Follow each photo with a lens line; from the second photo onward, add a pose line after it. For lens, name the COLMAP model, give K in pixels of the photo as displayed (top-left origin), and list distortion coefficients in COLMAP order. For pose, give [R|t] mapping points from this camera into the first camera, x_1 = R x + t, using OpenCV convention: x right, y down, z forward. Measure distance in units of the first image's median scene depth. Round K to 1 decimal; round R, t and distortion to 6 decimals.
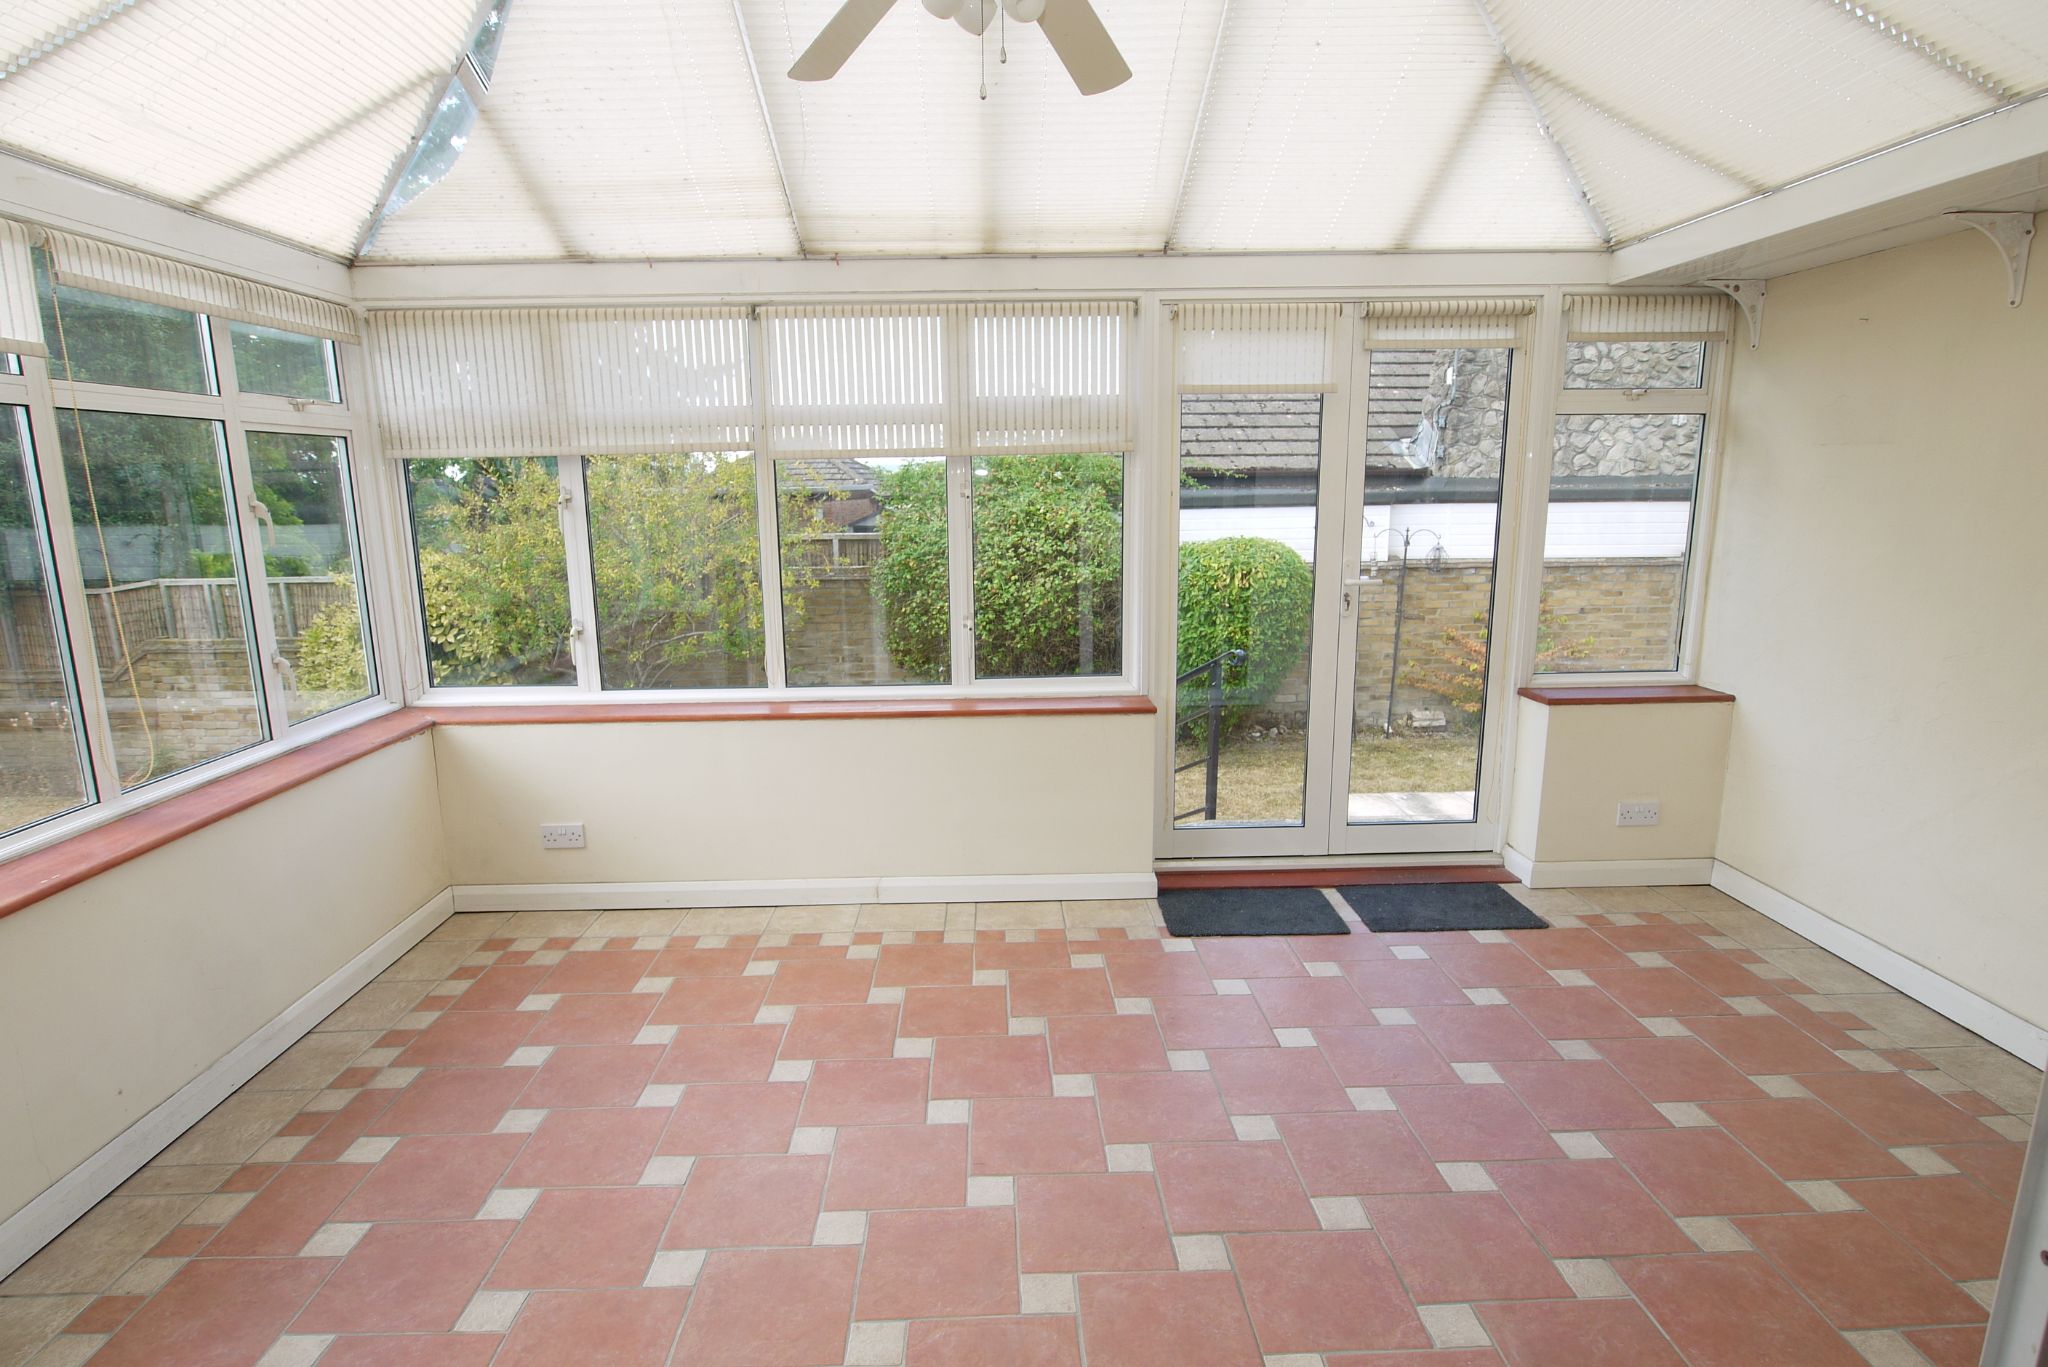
lens RADIAL K [[1095.6, 0, 1022.9], [0, 1095.6, 691.5], [0, 0, 1]] dist [-0.003287, -0.000418]
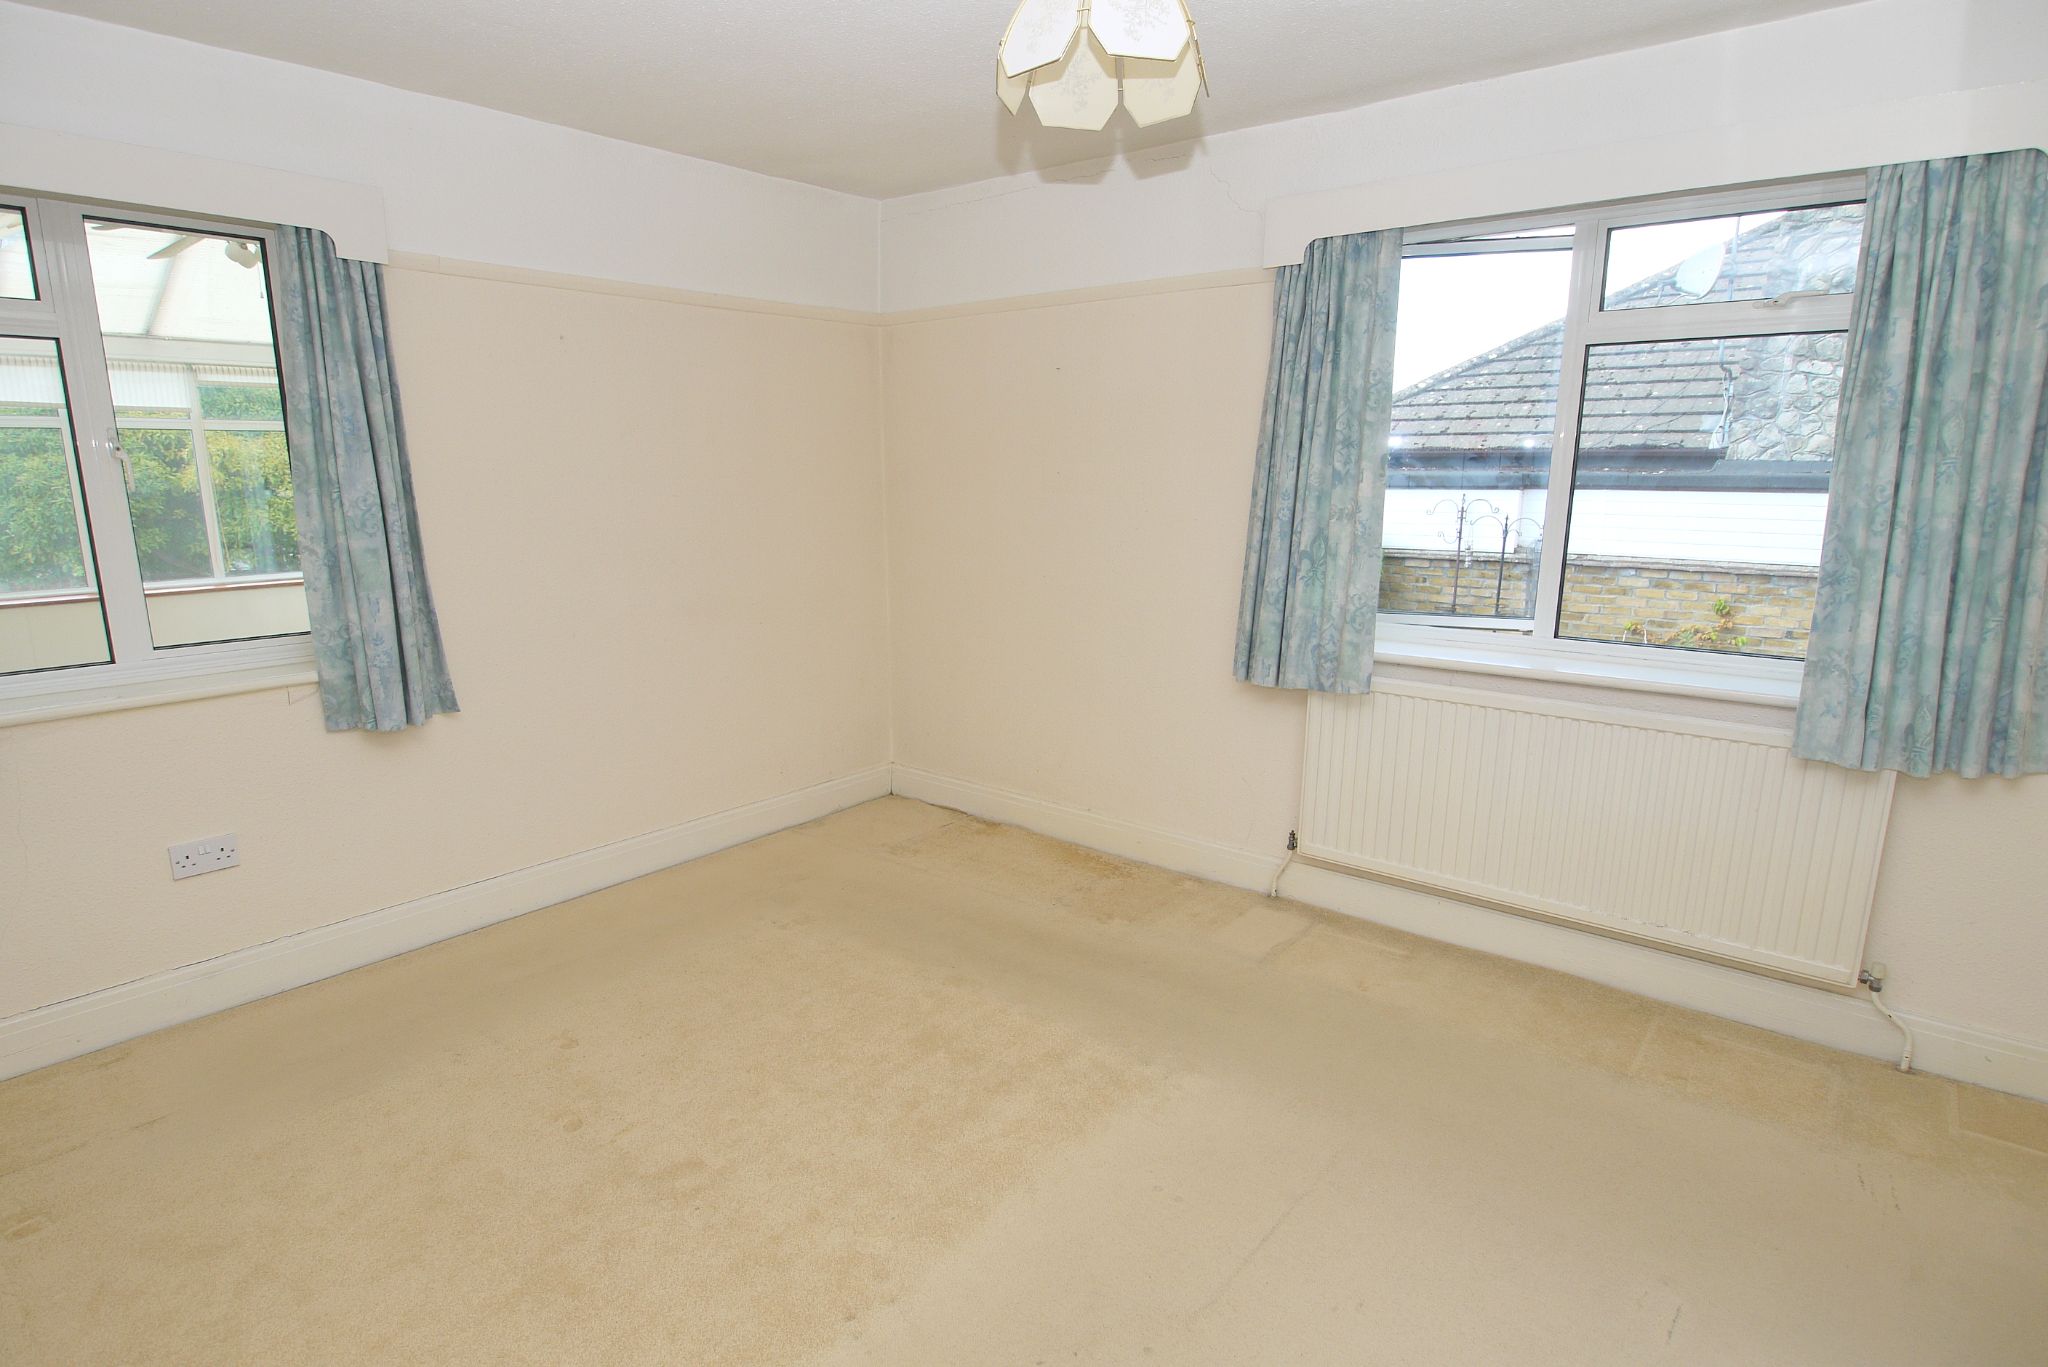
lens RADIAL K [[1095.6, 0, 1027.2], [0, 1095.6, 680.7], [0, 0, 1]] dist [-0.003287, -0.000418]
pose [[0.756187, 0.135561, -0.640160, 0.602783], [-0.128569, 0.990016, 0.057776, -0.017170], [0.641601, 0.038615, 0.766066, 0.069713]]
